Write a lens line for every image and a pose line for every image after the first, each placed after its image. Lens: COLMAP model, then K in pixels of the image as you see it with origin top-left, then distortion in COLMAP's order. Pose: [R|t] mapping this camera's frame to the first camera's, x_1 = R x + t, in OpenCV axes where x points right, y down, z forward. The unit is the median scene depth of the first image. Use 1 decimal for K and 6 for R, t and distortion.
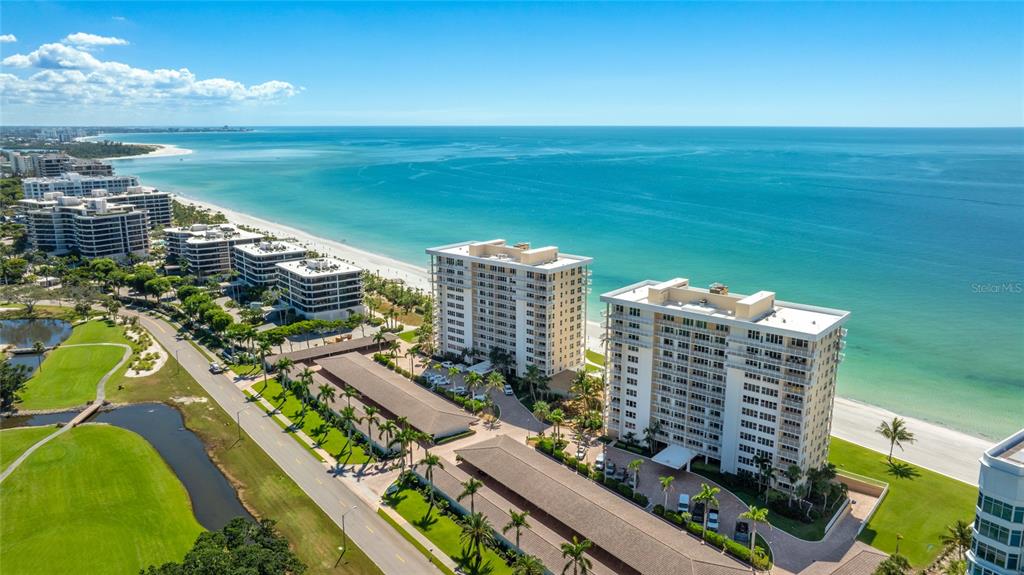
lens RADIAL K [[728.6, 0, 518.9], [0, 728.6, 282.6], [0, 0, 1]] dist [-0.029557, 0.026531]
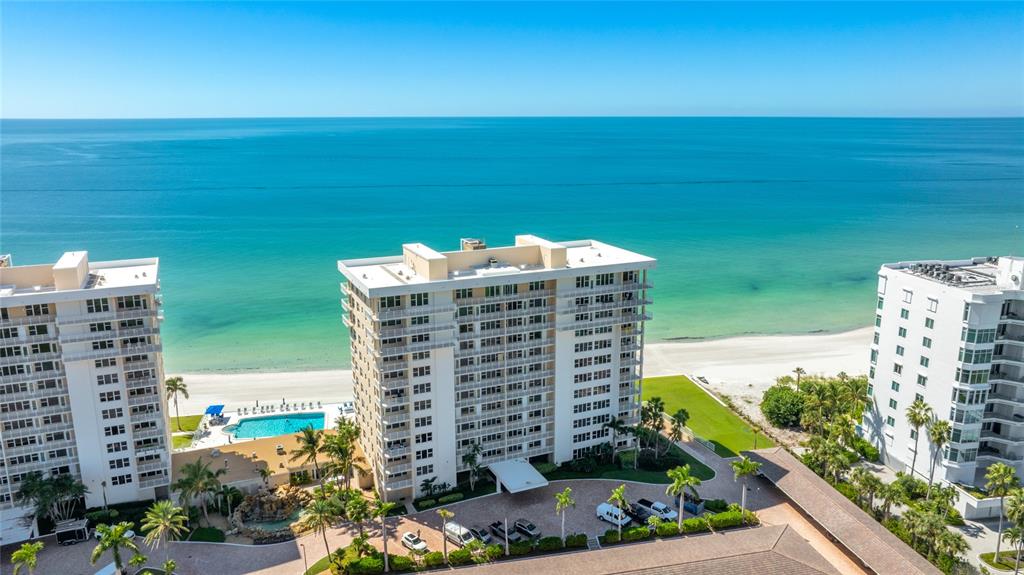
lens RADIAL K [[728.6, 0, 511.2], [0, 728.6, 285.0], [0, 0, 1]] dist [-0.029557, 0.026531]
pose [[0.426863, -0.208226, 0.880017, -0.376620], [0.198204, 0.971011, 0.133615, -0.043169], [-0.882328, 0.117388, 0.455760, 0.625306]]
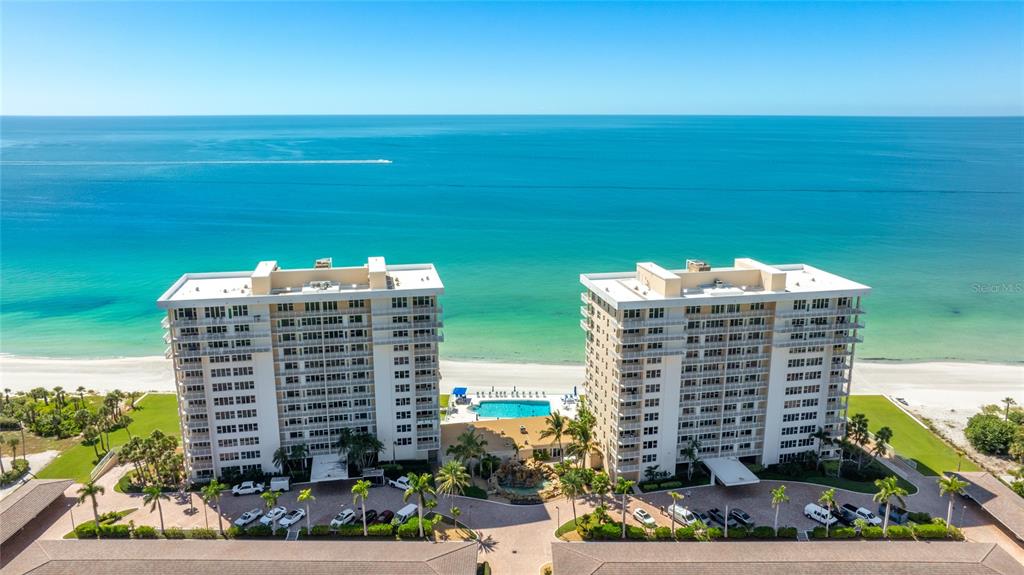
lens RADIAL K [[728.6, 0, 509.4], [0, 728.6, 291.3], [0, 0, 1]] dist [-0.029557, 0.026531]
pose [[0.616467, -0.190089, 0.764091, -0.515814], [0.170806, 0.979598, 0.105896, -0.089319], [-0.768631, 0.065230, 0.636358, 0.627478]]
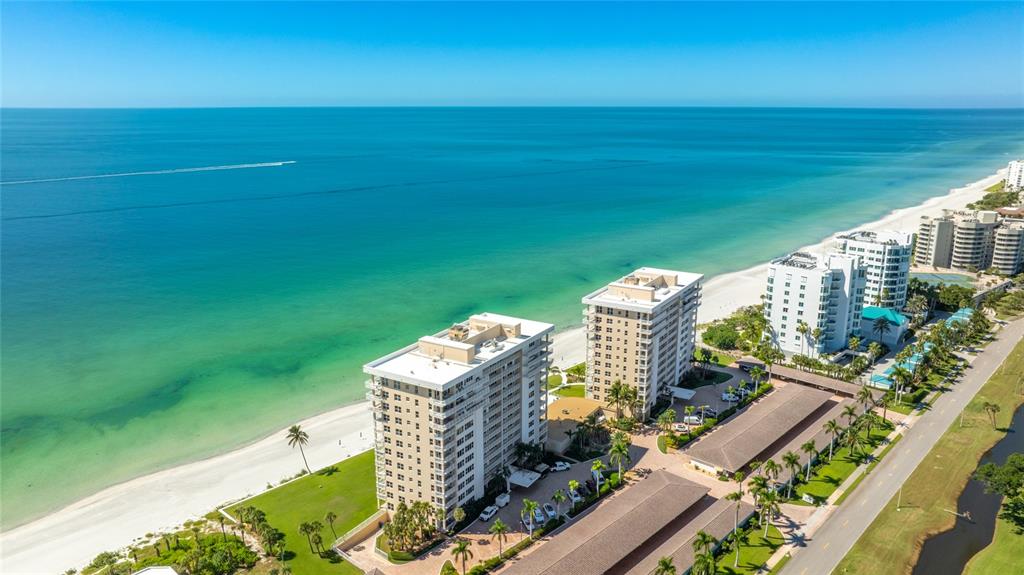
lens RADIAL K [[728.6, 0, 522.0], [0, 728.6, 287.2], [0, 0, 1]] dist [-0.029557, 0.026531]
pose [[-0.160282, -0.247964, 0.955418, -1.017202], [0.211066, 0.936935, 0.278575, -0.406081], [-0.964241, 0.246307, -0.097837, 1.337578]]
